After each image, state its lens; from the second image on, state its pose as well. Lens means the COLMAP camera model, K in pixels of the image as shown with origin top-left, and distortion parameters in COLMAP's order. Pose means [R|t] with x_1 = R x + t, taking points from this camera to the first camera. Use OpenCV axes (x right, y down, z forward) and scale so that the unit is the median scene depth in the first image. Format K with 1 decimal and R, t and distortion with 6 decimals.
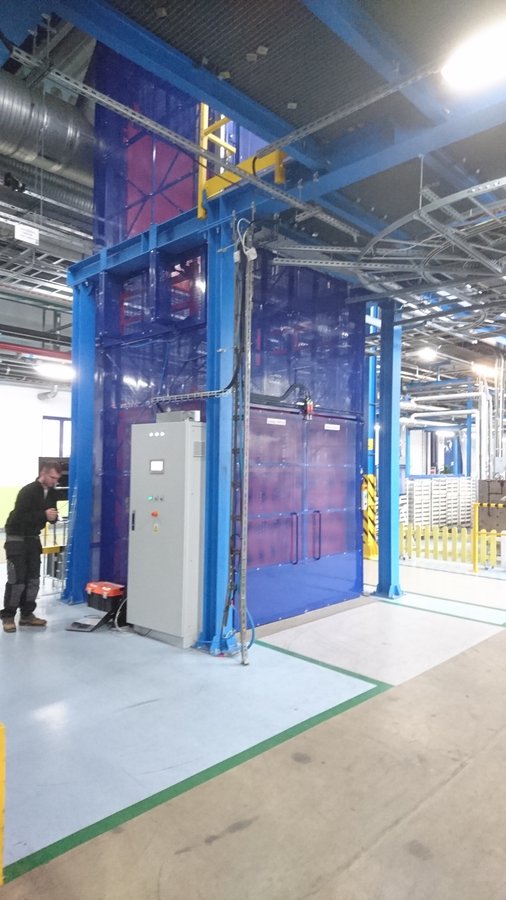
lens RADIAL K [[570.6, 0, 249.8], [0, 570.6, 447.7], [0, 0, 1]] dist [0.063090, -0.022764]
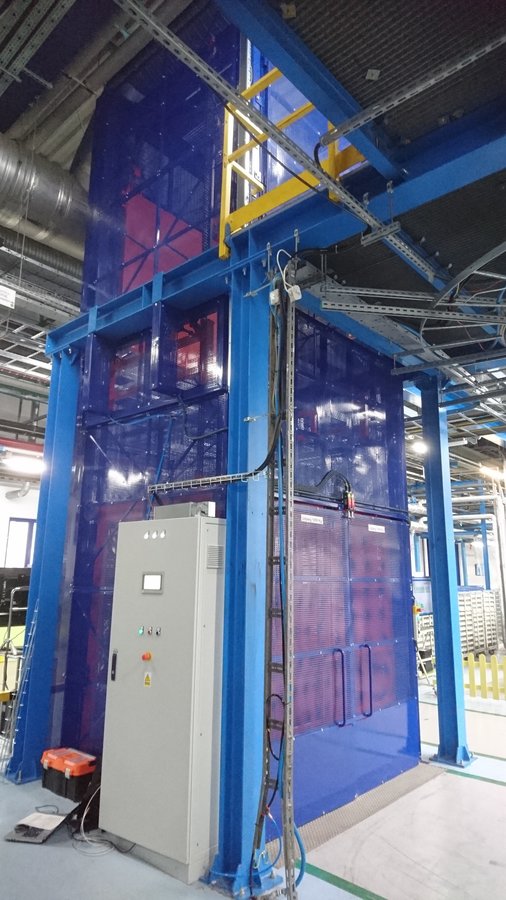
lens RADIAL K [[570.6, 0, 247.2], [0, 570.6, 451.8], [0, 0, 1]] dist [0.063090, -0.022764]
pose [[0.999386, 0.009597, 0.033693, -0.061613], [-0.003520, 0.984386, -0.175985, -0.001689], [-0.034856, 0.175759, 0.983816, 0.228502]]
